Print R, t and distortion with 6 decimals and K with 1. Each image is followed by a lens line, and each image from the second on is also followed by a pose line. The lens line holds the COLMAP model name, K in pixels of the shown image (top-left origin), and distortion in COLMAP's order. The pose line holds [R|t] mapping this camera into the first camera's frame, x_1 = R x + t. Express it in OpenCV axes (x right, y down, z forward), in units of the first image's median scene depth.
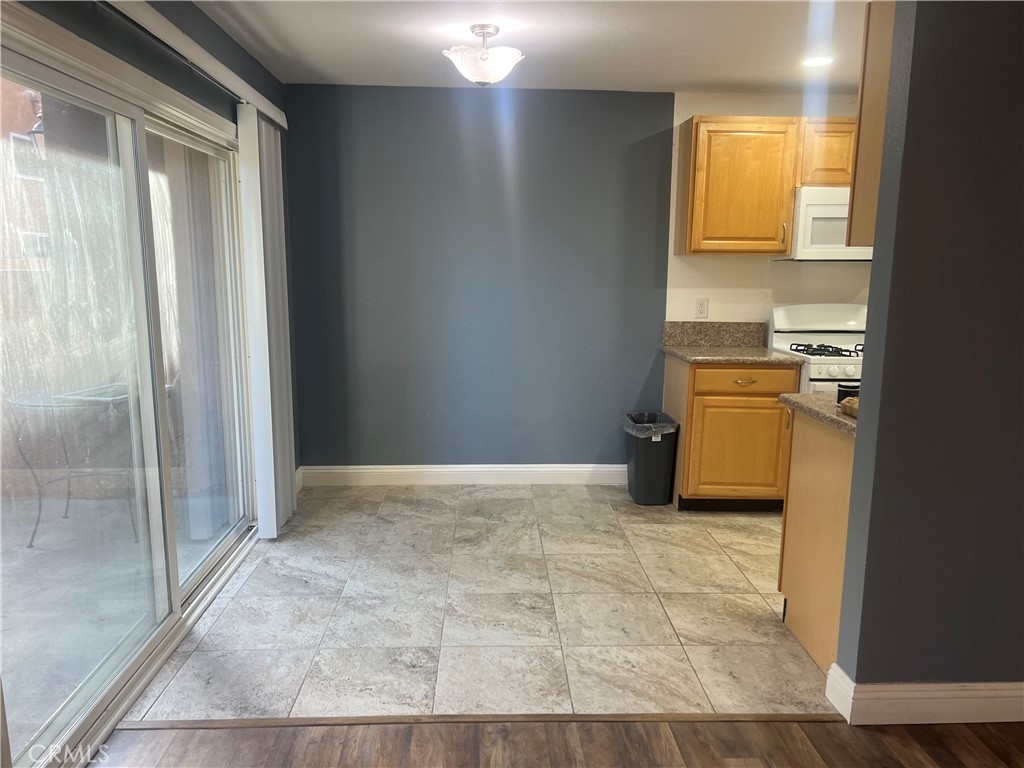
lens RADIAL K [[774.6, 0, 507.8], [0, 774.6, 385.0], [0, 0, 1]] dist [0.031927, -0.008500]
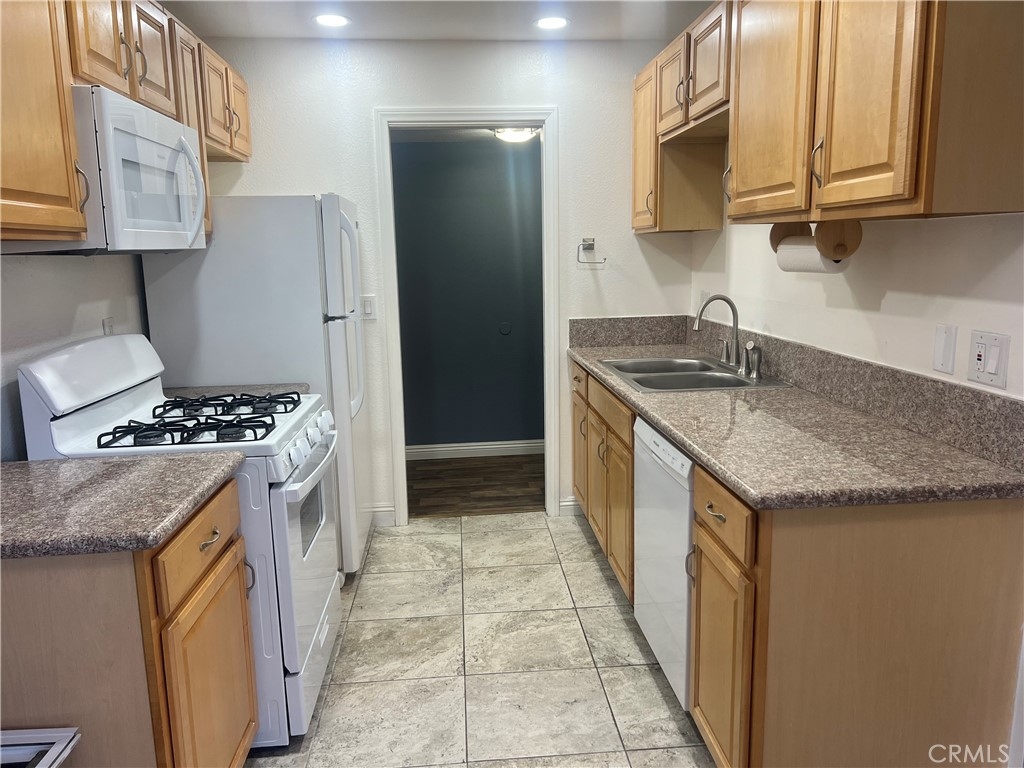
lens RADIAL K [[774.6, 0, 514.7], [0, 774.6, 386.2], [0, 0, 1]] dist [0.031927, -0.008500]
pose [[-0.050611, -0.180382, 0.982294, -0.113802], [0.181342, 0.965545, 0.186650, -0.143384], [-0.982117, 0.187578, -0.016156, 0.892433]]
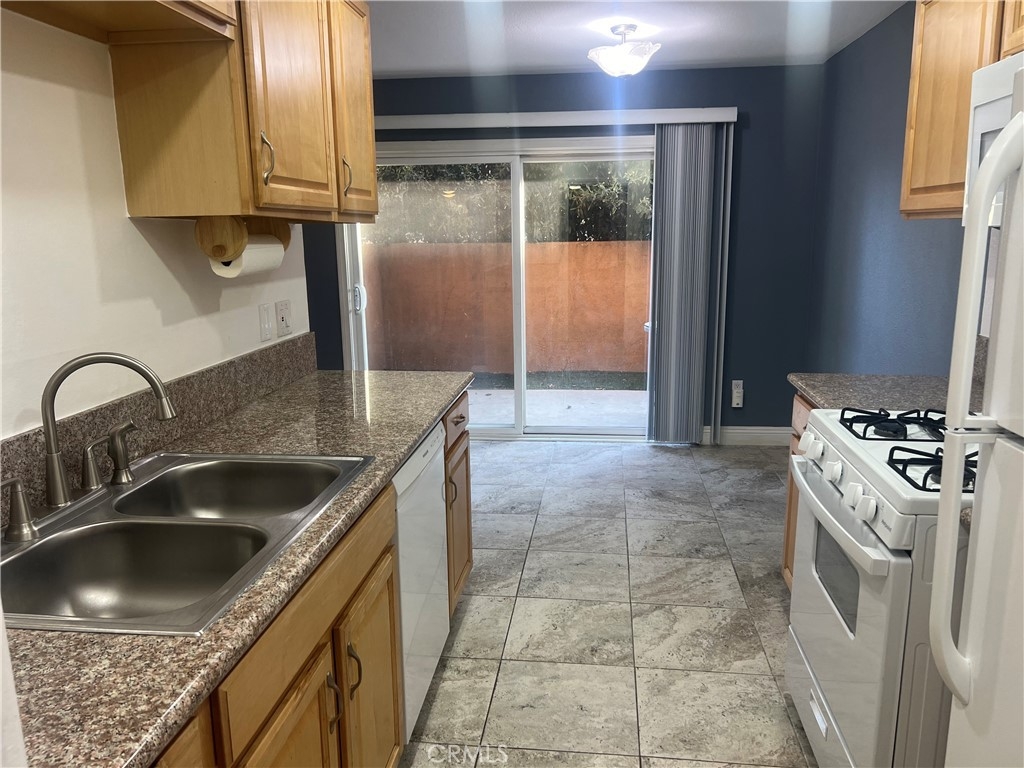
lens RADIAL K [[774.6, 0, 512.0], [0, 774.6, 381.5], [0, 0, 1]] dist [0.031927, -0.008500]
pose [[-0.150340, 0.184930, -0.971184, 0.995098], [-0.151547, 0.966429, 0.207484, -0.143074], [0.976950, 0.178373, -0.117267, 0.899381]]
